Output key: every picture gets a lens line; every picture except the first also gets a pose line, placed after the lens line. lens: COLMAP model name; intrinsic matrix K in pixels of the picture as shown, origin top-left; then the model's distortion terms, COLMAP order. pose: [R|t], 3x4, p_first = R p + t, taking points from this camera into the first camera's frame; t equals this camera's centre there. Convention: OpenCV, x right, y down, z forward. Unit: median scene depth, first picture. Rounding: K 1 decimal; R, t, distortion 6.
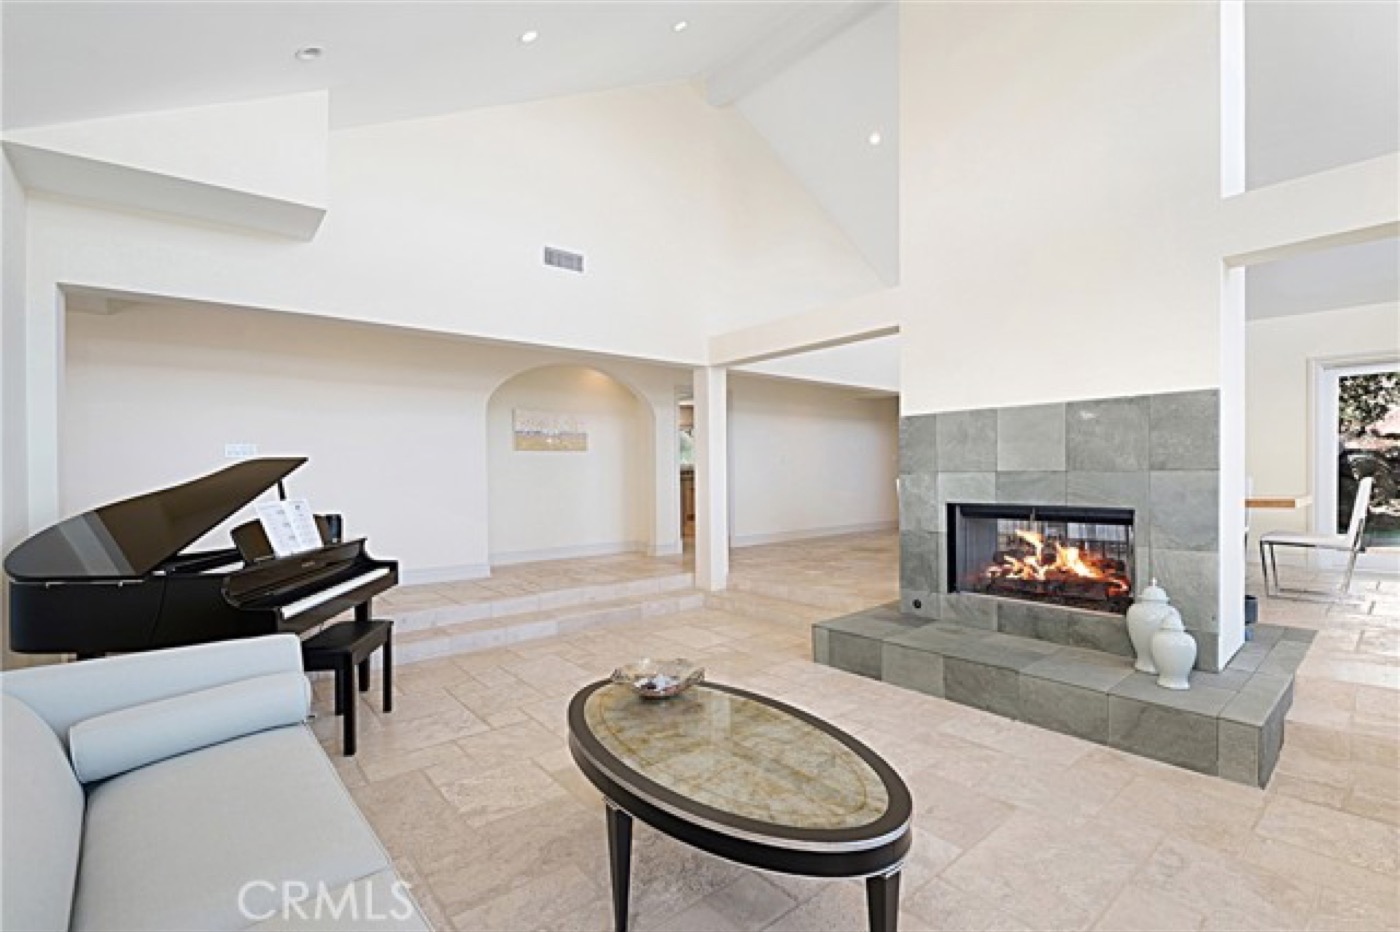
lens RADIAL K [[614.7, 0, 700.0], [0, 614.7, 466.0], [0, 0, 1]] dist [0.001358, -0.000249]
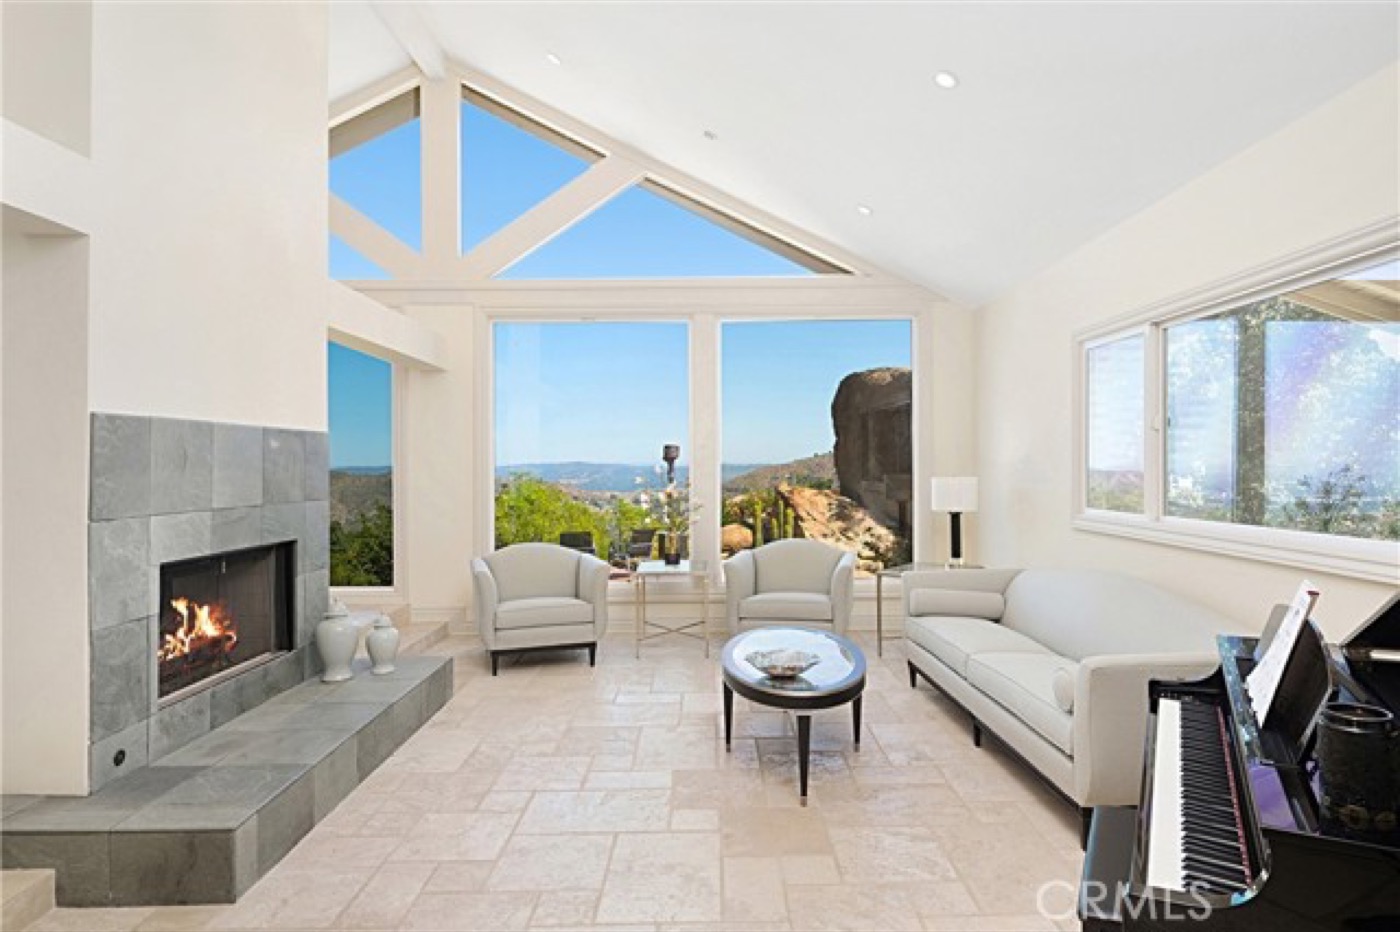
lens RADIAL K [[761.2, 0, 709.2], [0, 761.2, 463.2], [0, 0, 1]] dist [-0.000036, -0.002380]
pose [[-0.768350, 0.022539, 0.639633, -0.596757], [0.014996, 0.999739, -0.017215, -0.023192], [-0.639854, -0.003635, -0.768488, 1.432695]]
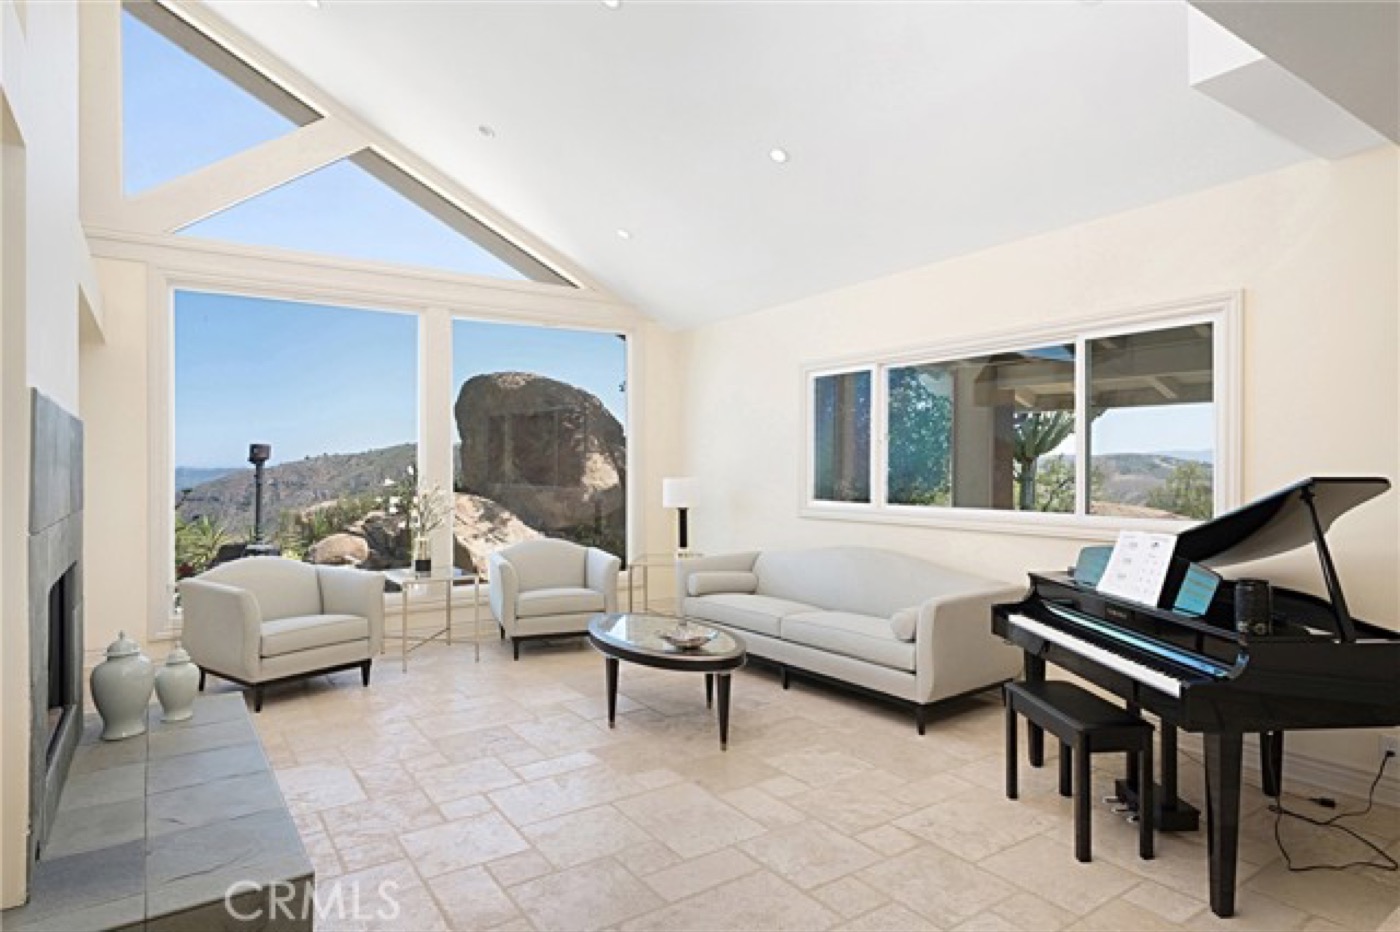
lens RADIAL K [[790.2, 0, 677.3], [0, 790.2, 469.4], [0, 0, 1]] dist [0.016485, -0.000012]
pose [[-0.992392, 0.018831, 0.121668, -0.174101], [0.018357, 0.999819, -0.005017, -0.024449], [-0.121740, -0.002745, -0.992558, 1.788608]]
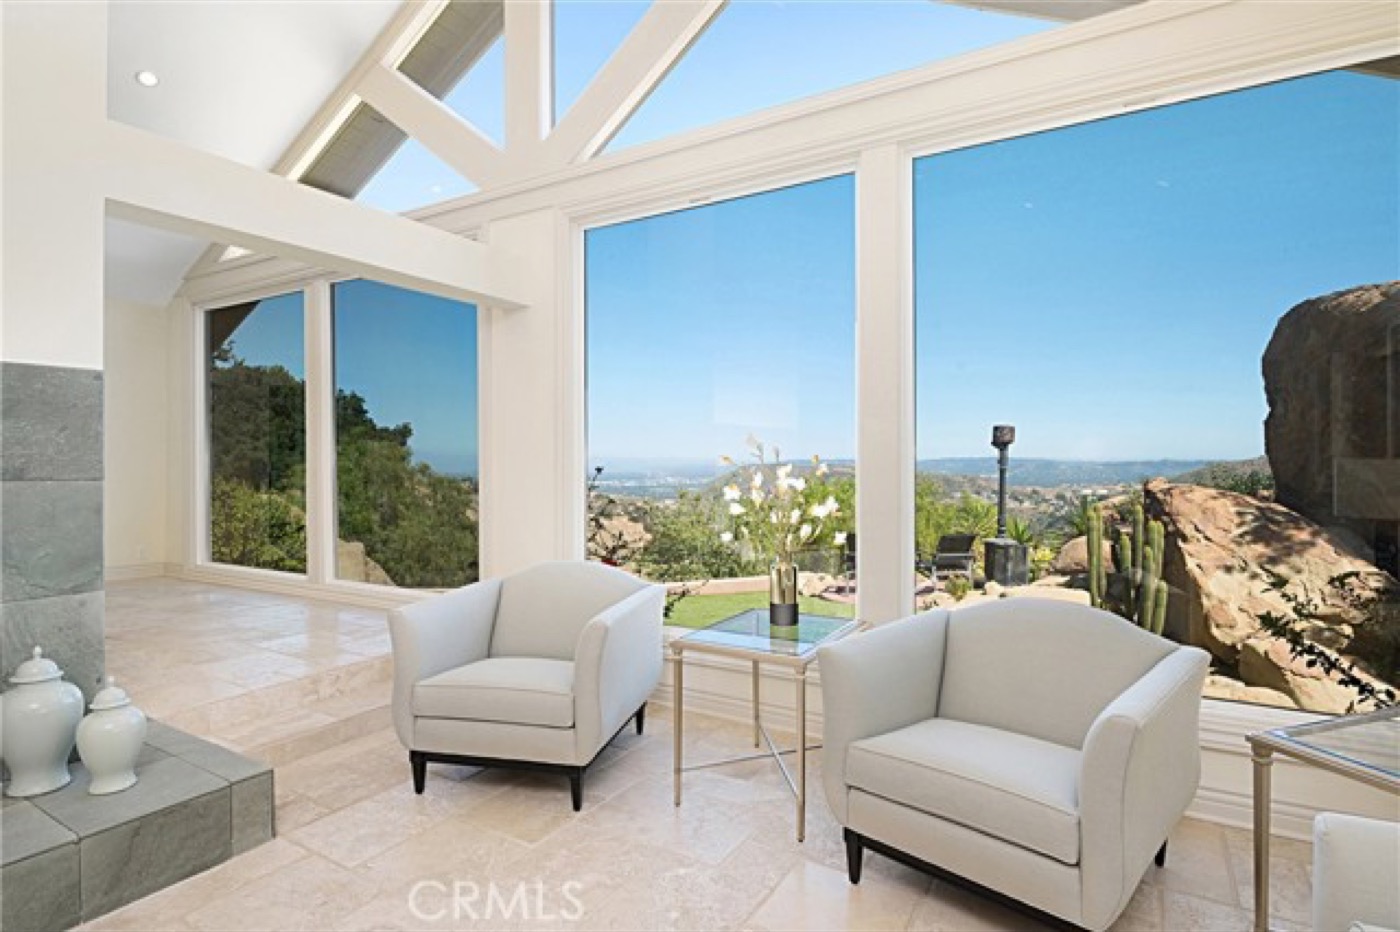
lens RADIAL K [[704.6, 0, 721.5], [0, 704.6, 461.6], [0, 0, 1]] dist [0.001250, -0.008786]
pose [[-0.332170, 0.013616, 0.943121, -0.175913], [-0.001344, 0.999888, -0.014909, -0.002887], [-0.943219, -0.006220, -0.332114, 0.487956]]
